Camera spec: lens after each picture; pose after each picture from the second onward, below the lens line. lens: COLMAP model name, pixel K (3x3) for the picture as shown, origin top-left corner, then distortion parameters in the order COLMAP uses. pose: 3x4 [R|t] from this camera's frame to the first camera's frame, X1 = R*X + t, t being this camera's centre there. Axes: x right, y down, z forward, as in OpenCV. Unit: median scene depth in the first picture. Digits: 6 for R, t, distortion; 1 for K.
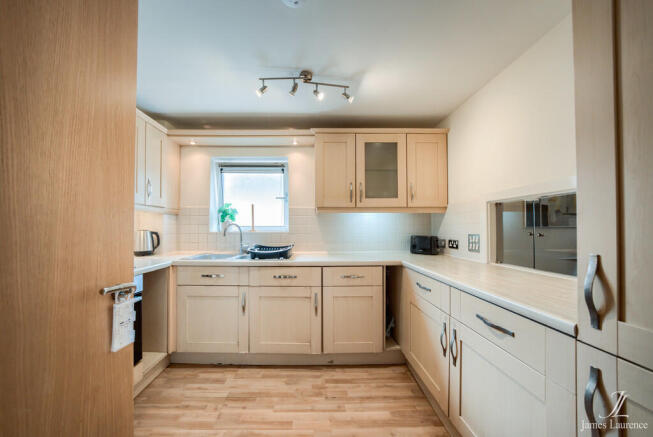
lens RADIAL K [[223.8, 0, 315.3], [0, 223.8, 226.8], [0, 0, 1]] dist [0.000268, -0.000023]
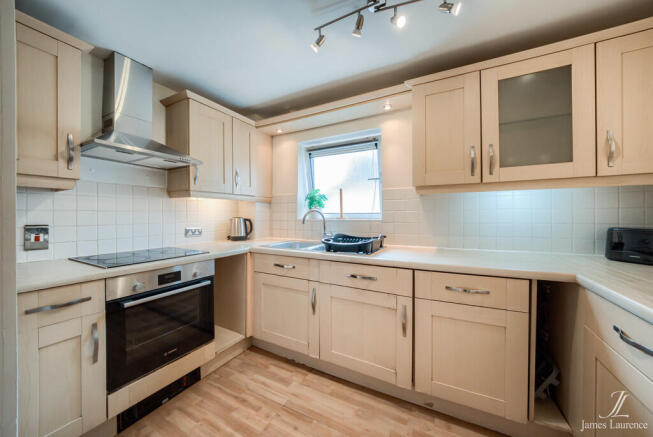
lens RADIAL K [[223.6, 0, 321.0], [0, 223.6, 217.1], [0, 0, 1]] dist [-0.008054, -0.000025]
pose [[0.861438, 0.000677, -0.507863, 0.131261], [0.007088, 0.999886, 0.013356, 0.001557], [0.507814, -0.015105, 0.861334, 0.236942]]
